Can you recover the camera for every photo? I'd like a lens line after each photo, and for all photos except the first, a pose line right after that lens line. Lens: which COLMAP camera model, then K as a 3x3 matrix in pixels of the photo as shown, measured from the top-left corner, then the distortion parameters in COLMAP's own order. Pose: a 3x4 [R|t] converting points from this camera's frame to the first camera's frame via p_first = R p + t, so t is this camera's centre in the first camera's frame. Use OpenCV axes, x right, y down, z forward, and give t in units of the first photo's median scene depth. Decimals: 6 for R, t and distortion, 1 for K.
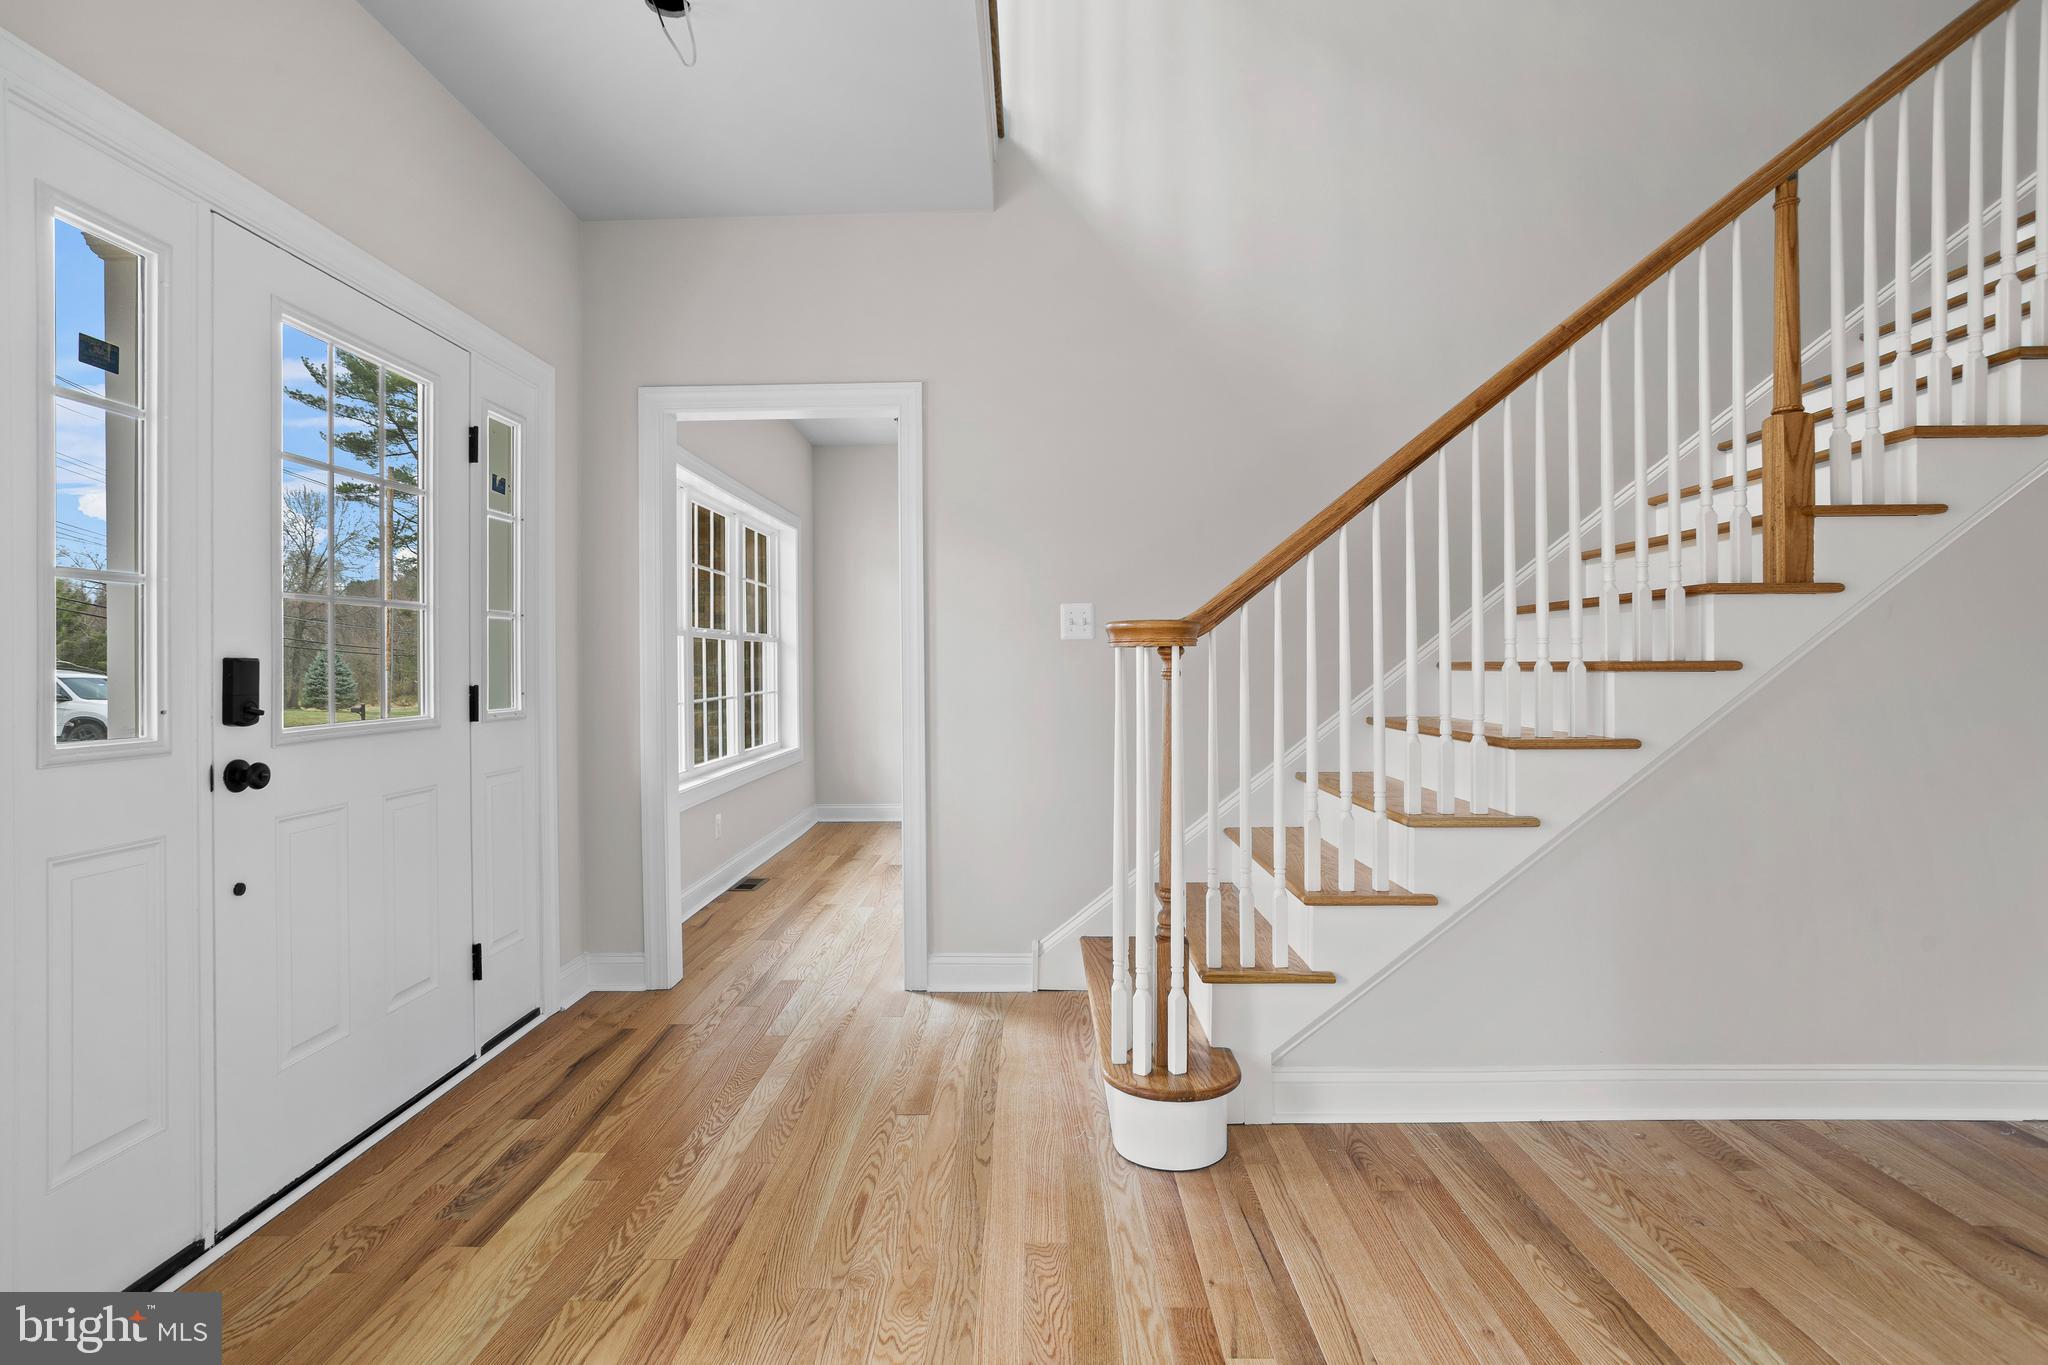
lens RADIAL K [[970.2, 0, 1033.0], [0, 970.2, 659.5], [0, 0, 1]] dist [-0.051455, 0.031719]
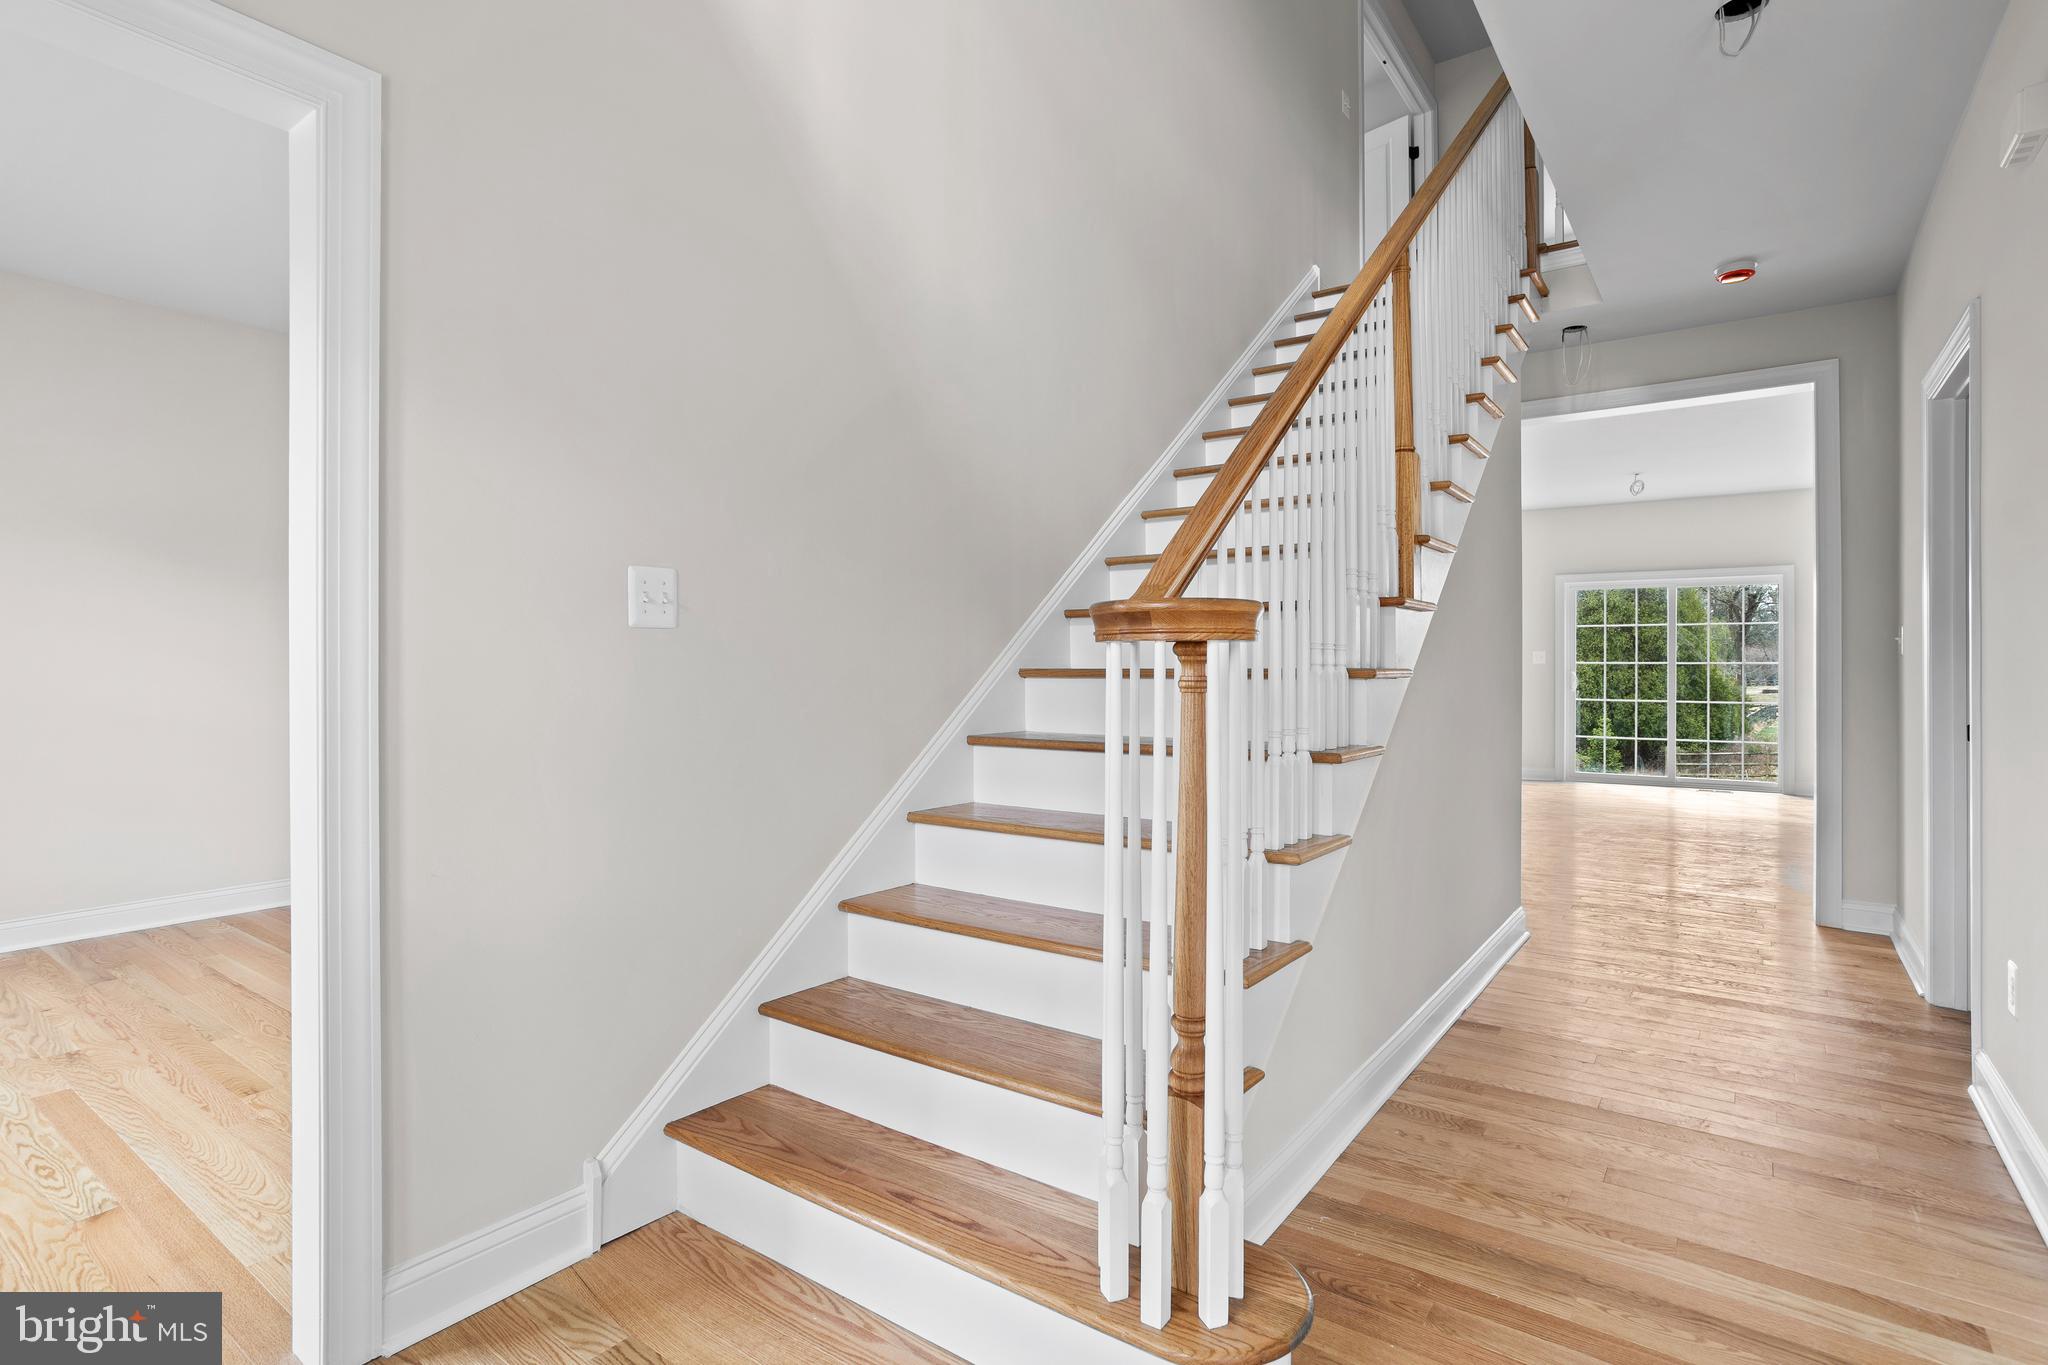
lens RADIAL K [[1003.5, 0, 1016.8], [0, 1003.5, 663.4], [0, 0, 1]] dist [-0.060516, 0.036875]
pose [[0.608981, 0.007266, 0.793151, -0.462857], [-0.004624, 0.999974, -0.005611, 0.005372], [-0.793171, -0.000251, 0.608999, 0.695028]]
